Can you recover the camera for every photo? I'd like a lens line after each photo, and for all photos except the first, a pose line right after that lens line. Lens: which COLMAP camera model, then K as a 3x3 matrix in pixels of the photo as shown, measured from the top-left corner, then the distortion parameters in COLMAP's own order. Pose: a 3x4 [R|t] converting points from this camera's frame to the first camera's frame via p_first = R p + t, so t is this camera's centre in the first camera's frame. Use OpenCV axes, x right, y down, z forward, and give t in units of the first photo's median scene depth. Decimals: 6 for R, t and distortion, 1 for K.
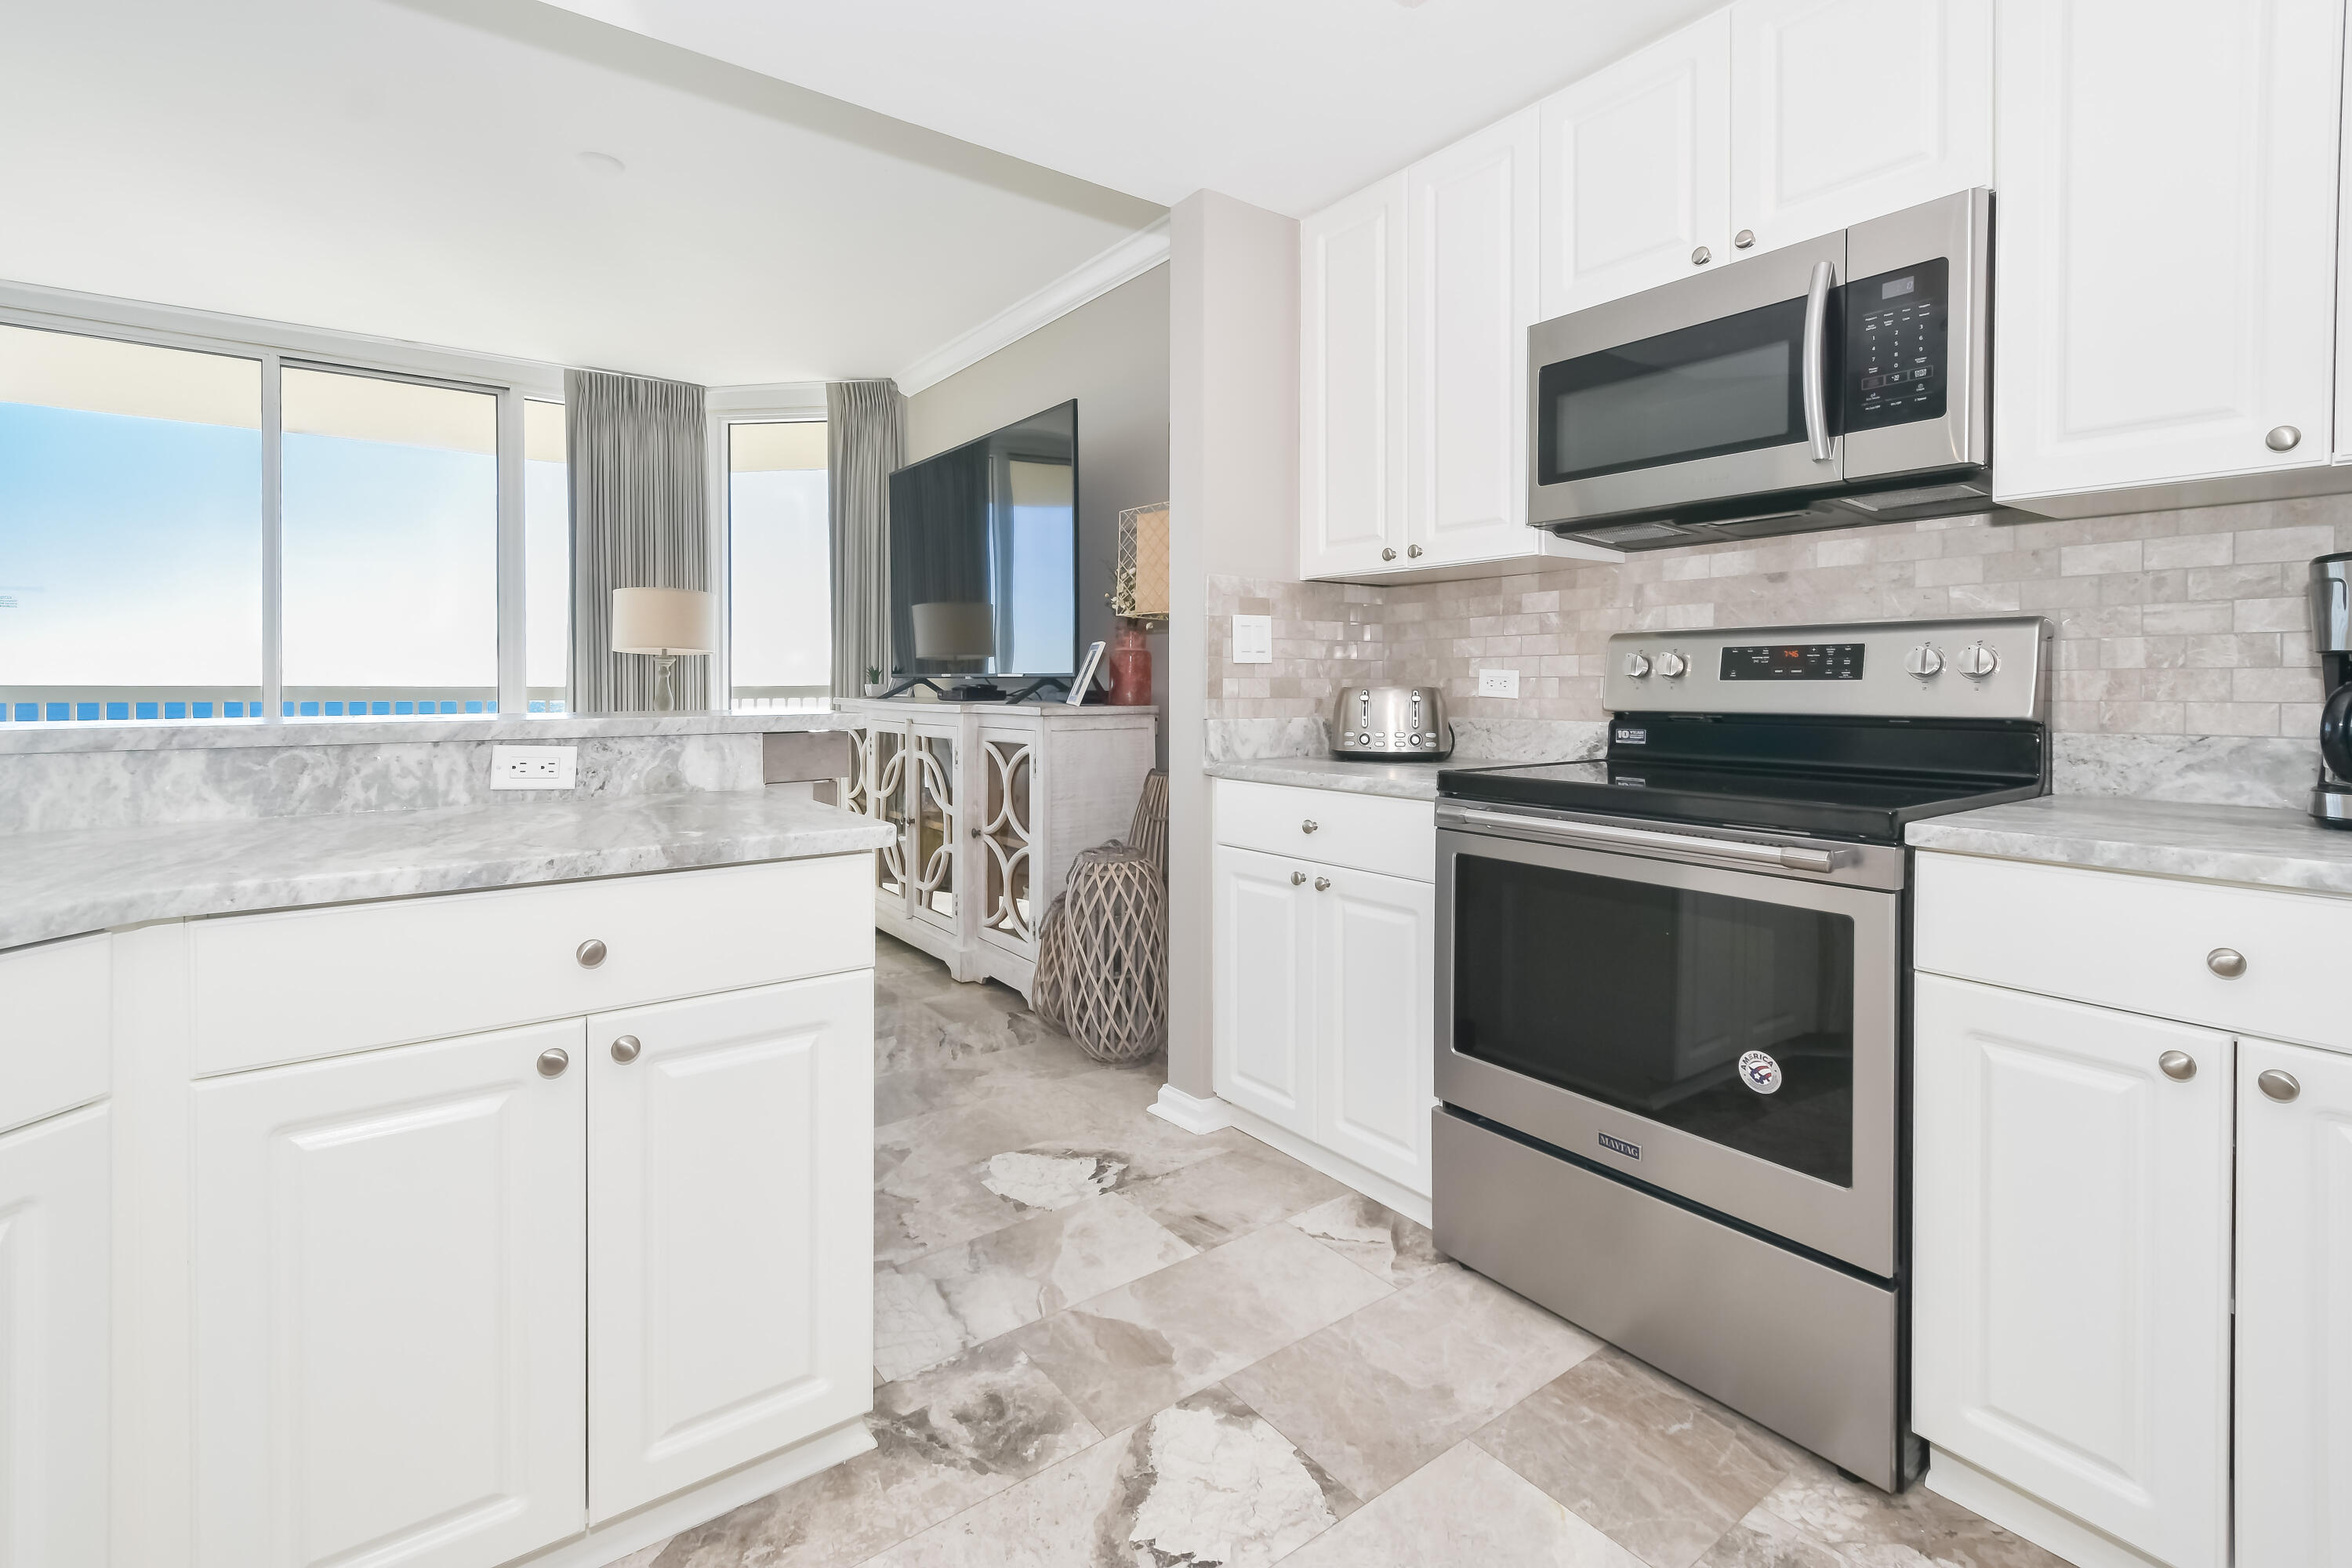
lens RADIAL K [[1123.5, 0, 1275.3], [0, 1123.5, 696.3], [0, 0, 1]] dist [0.000690, 0.000140]
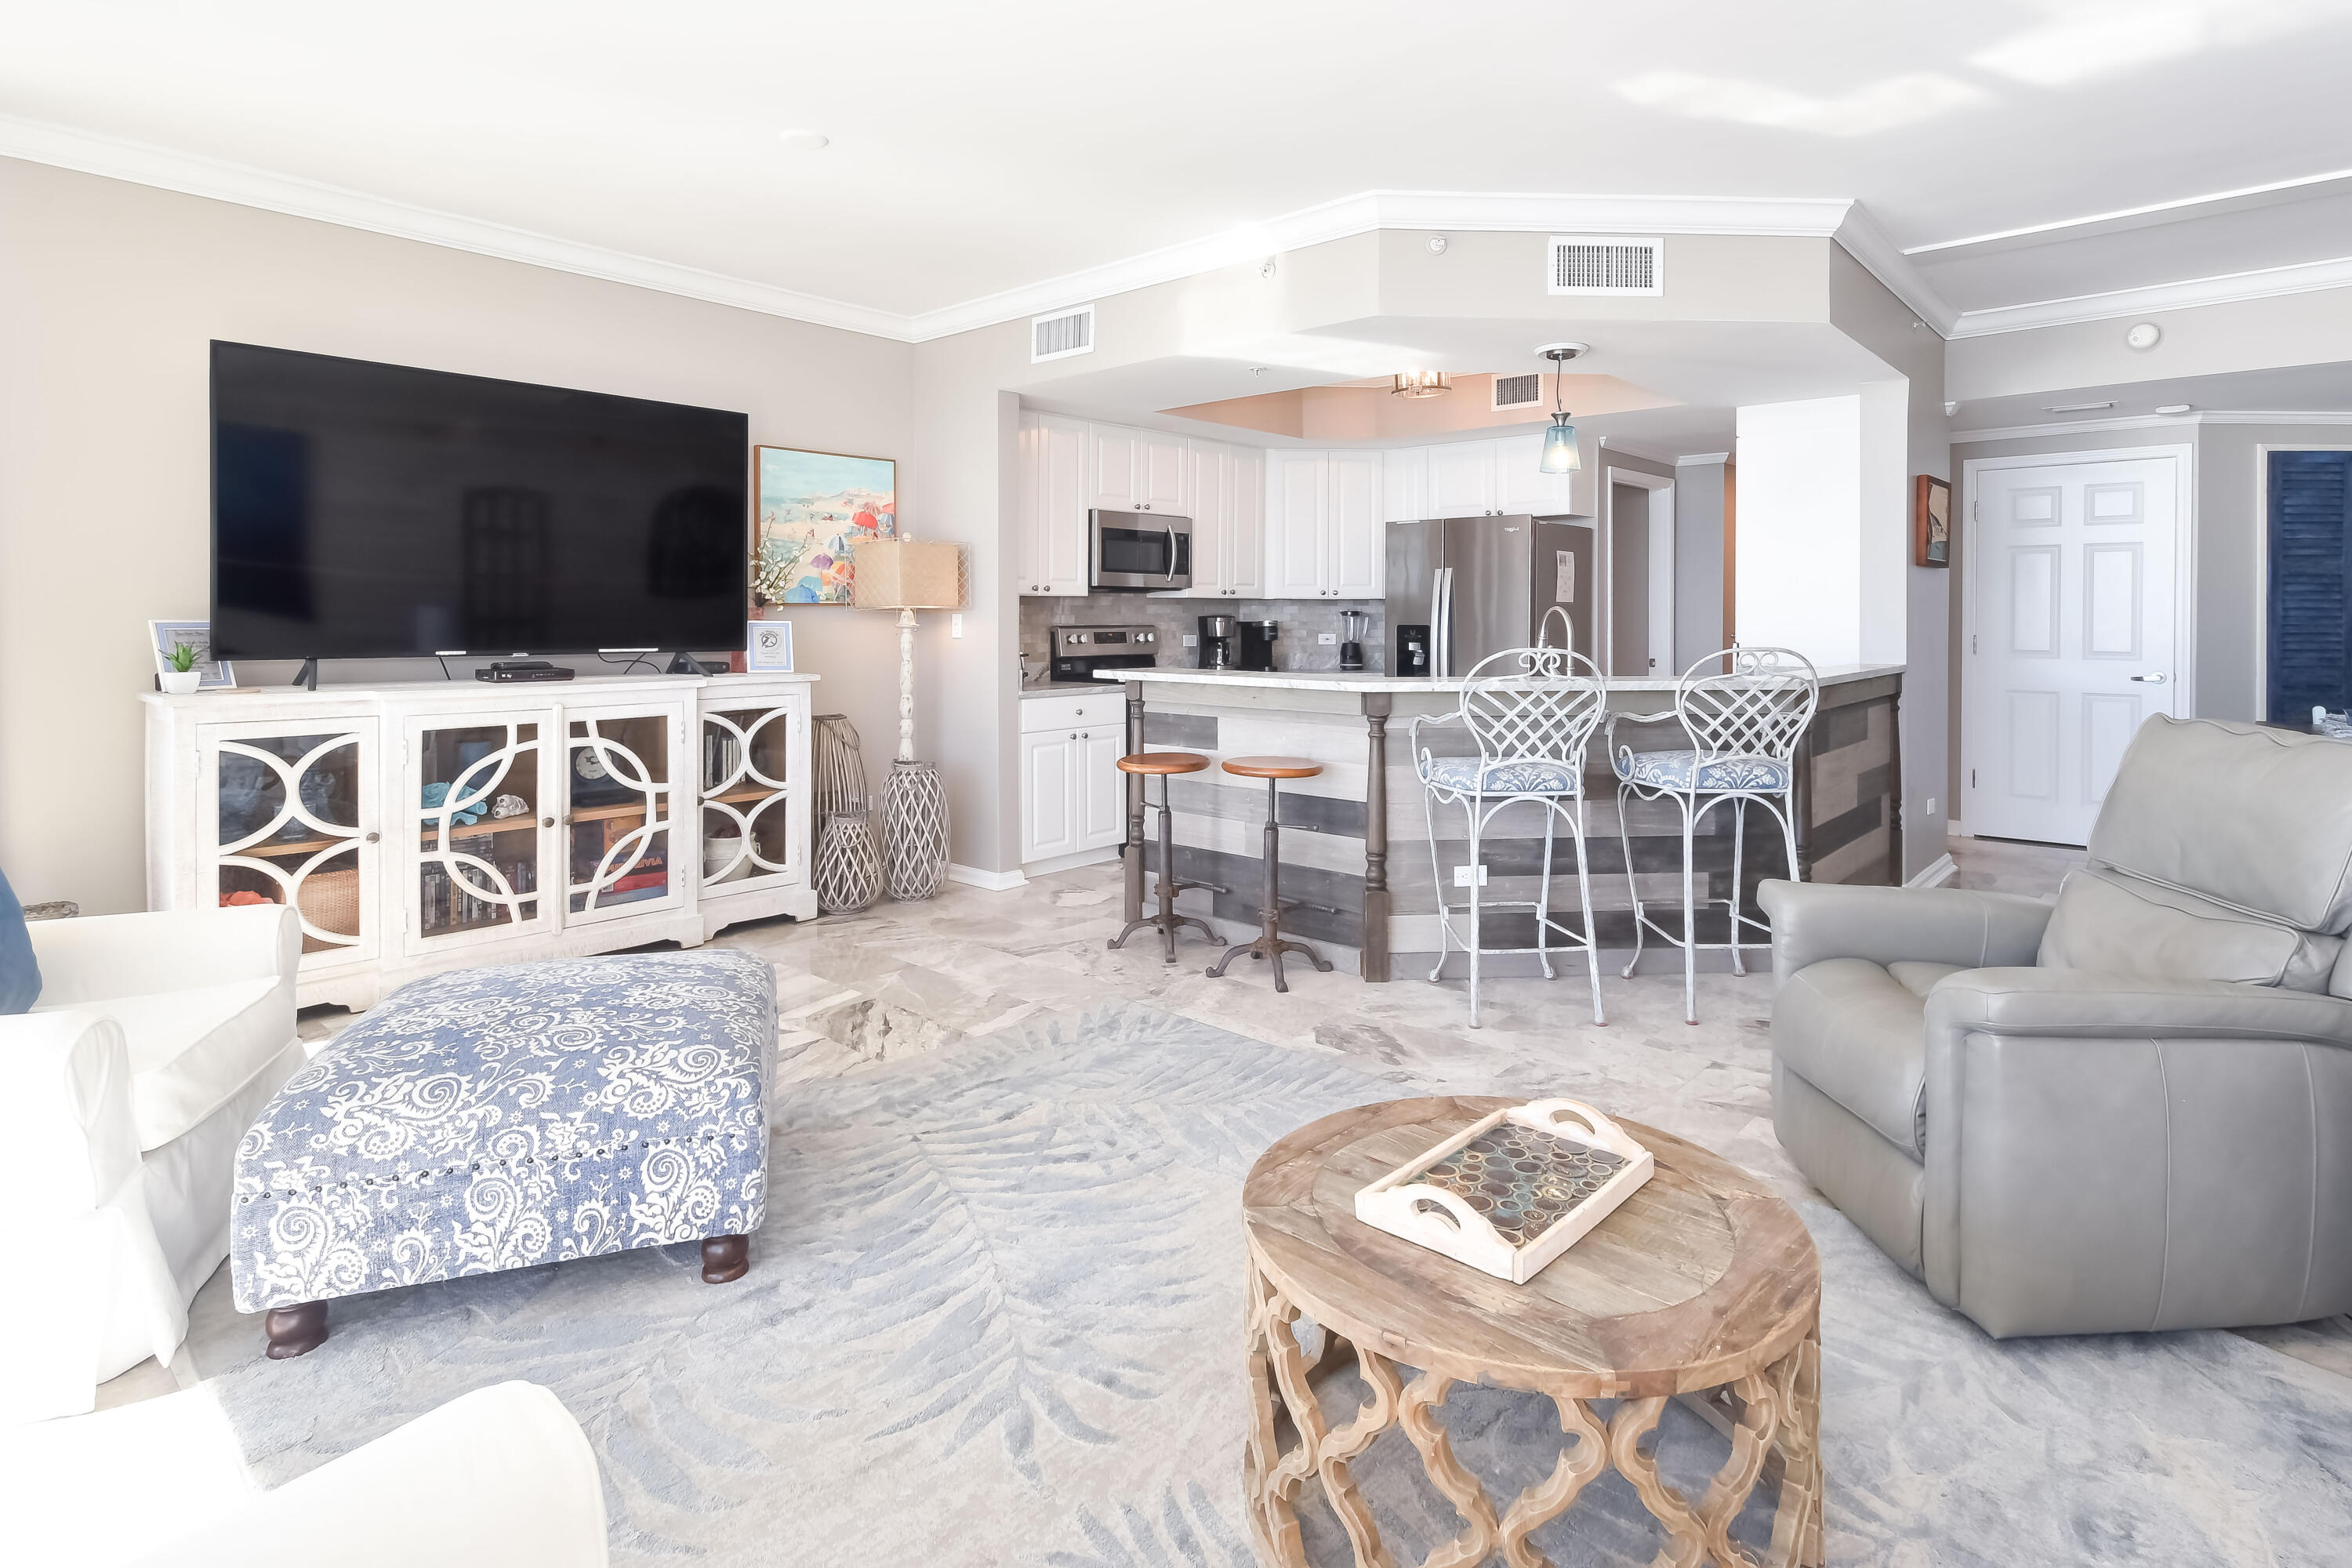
lens RADIAL K [[1151.7, 0, 1225.9], [0, 1151.7, 628.6], [0, 0, 1]] dist [0.017815, -0.004733]
pose [[-0.219720, -0.012672, 0.975481, -2.361310], [0.005092, 0.999887, 0.014136, -0.086855], [-0.975550, 0.008073, -0.219631, 1.249064]]
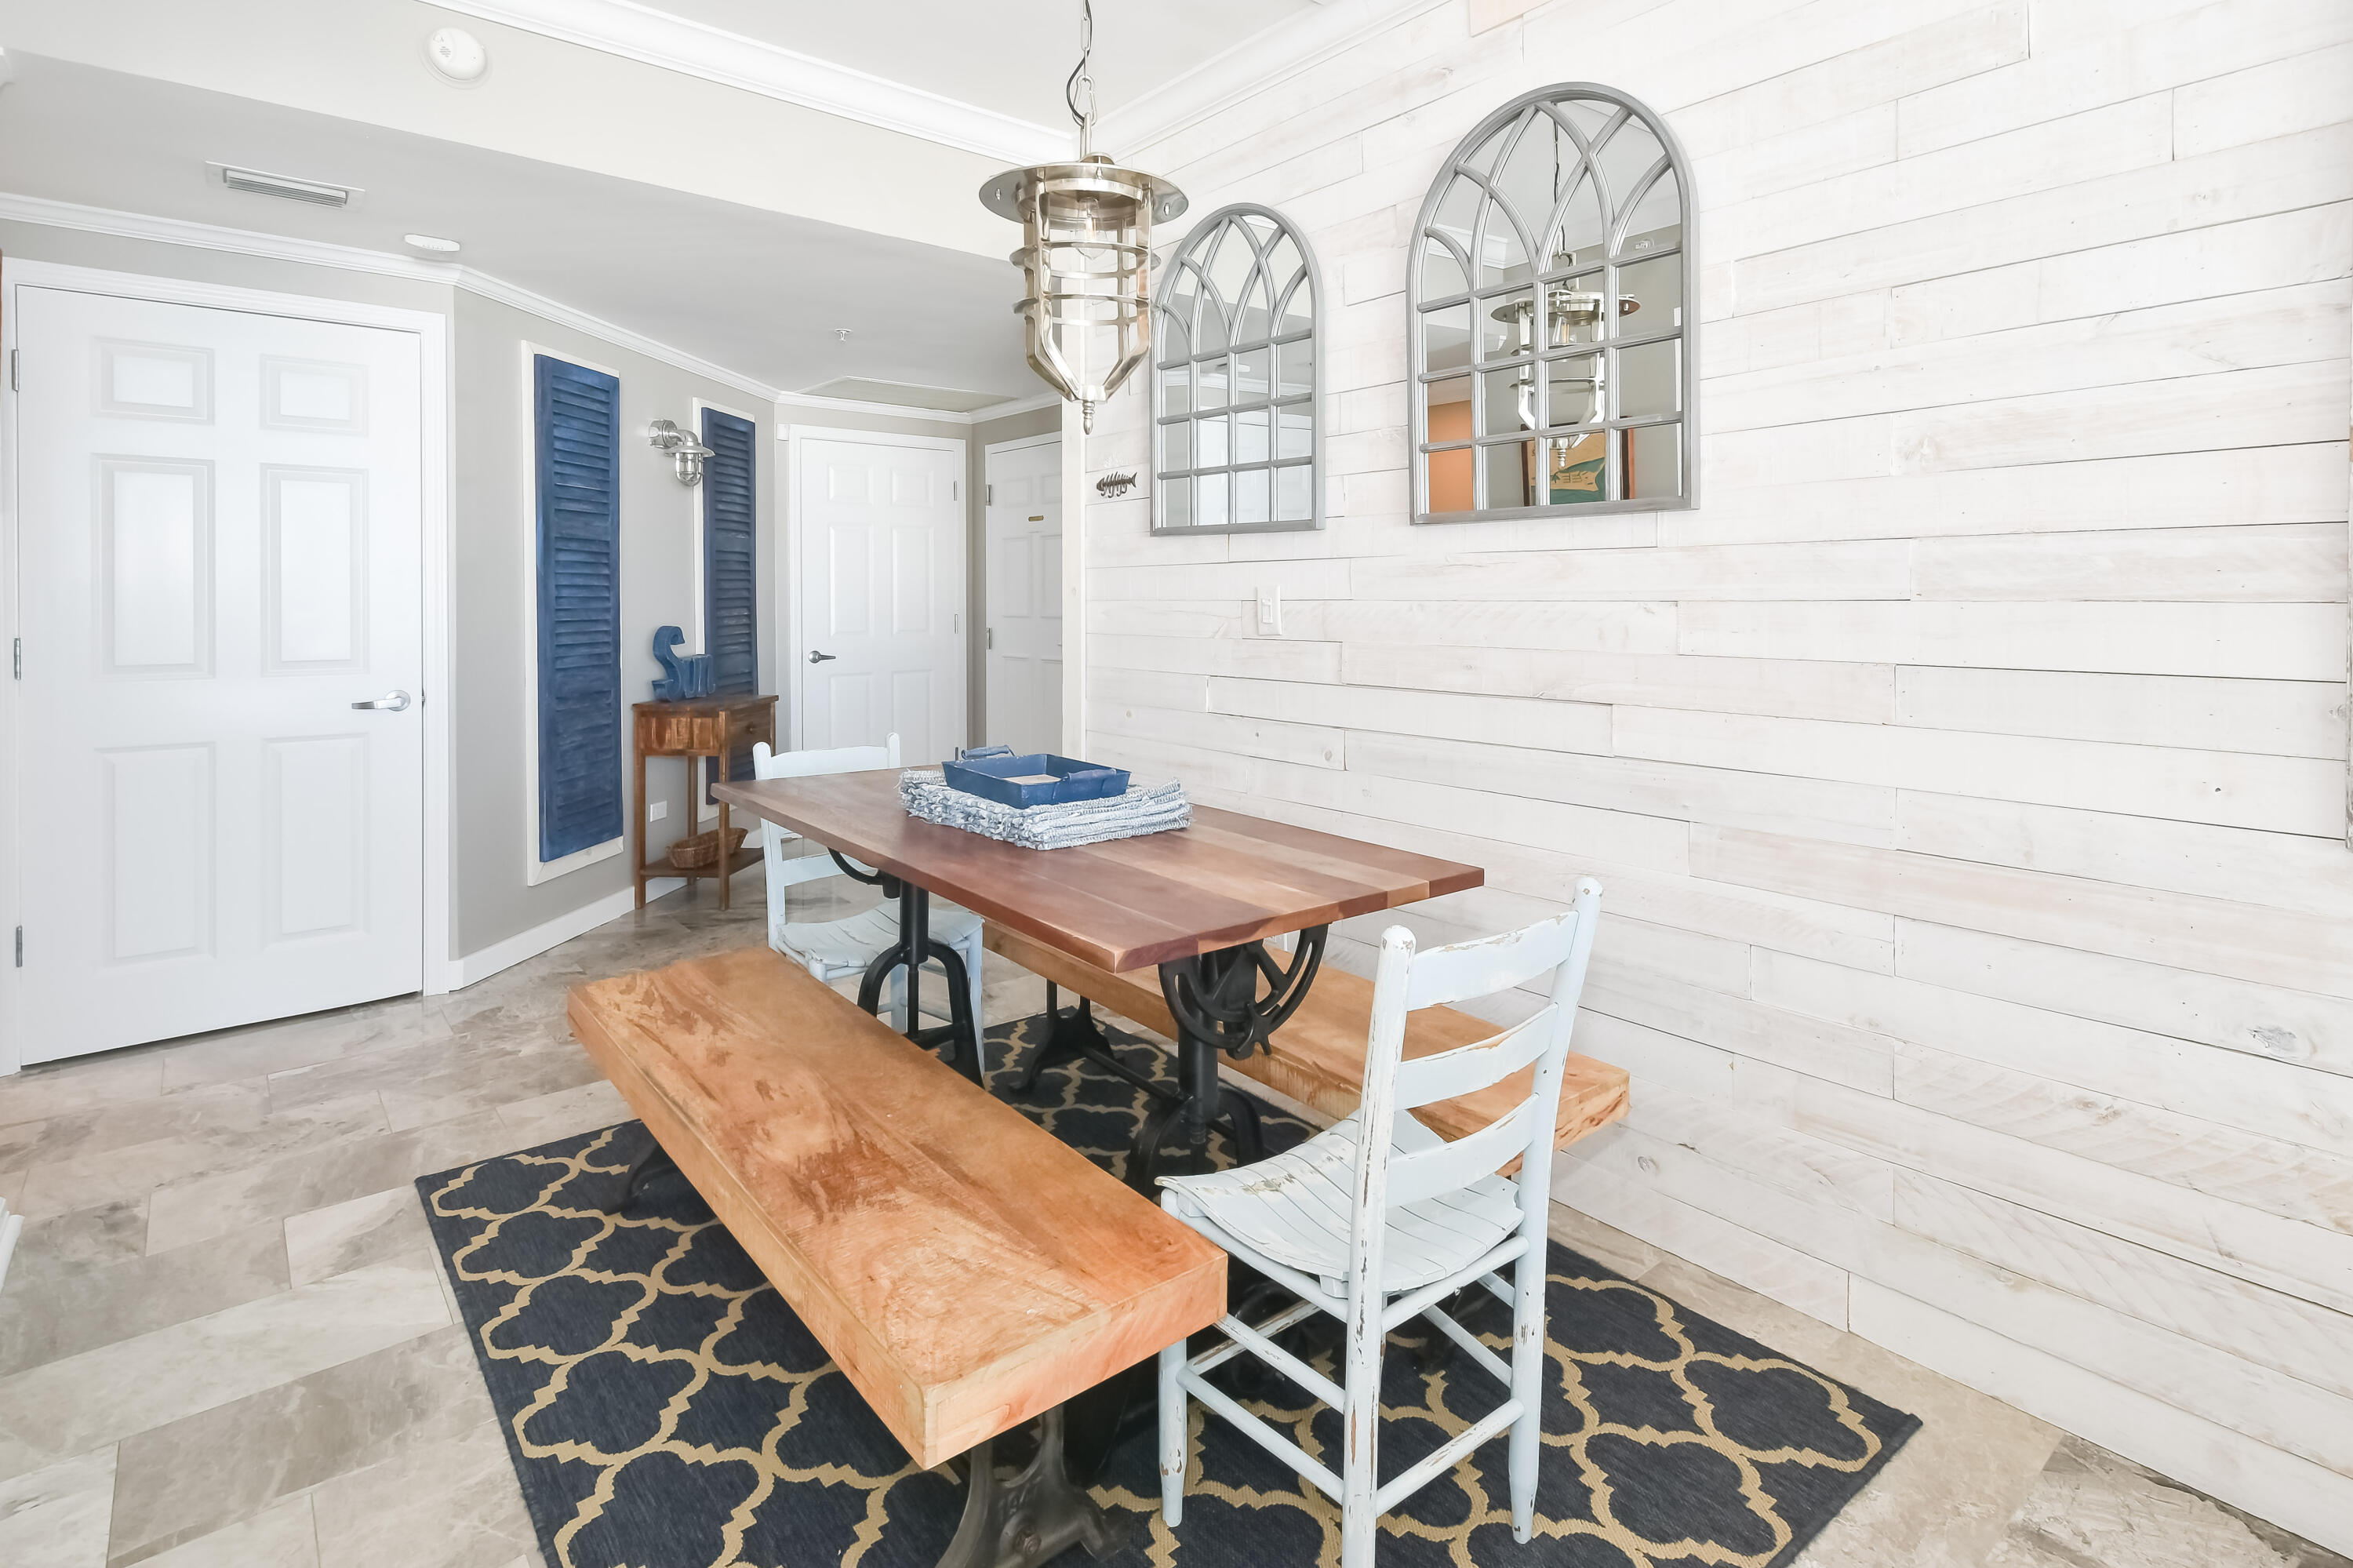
lens RADIAL K [[1152.2, 0, 1201.3], [0, 1152.2, 608.7], [0, 0, 1]] dist [0.017815, -0.004733]
pose [[-0.998070, -0.000776, -0.062093, -1.289676], [-0.001630, 0.999905, 0.013706, -0.074541], [0.062076, 0.013781, -0.997976, 0.279525]]
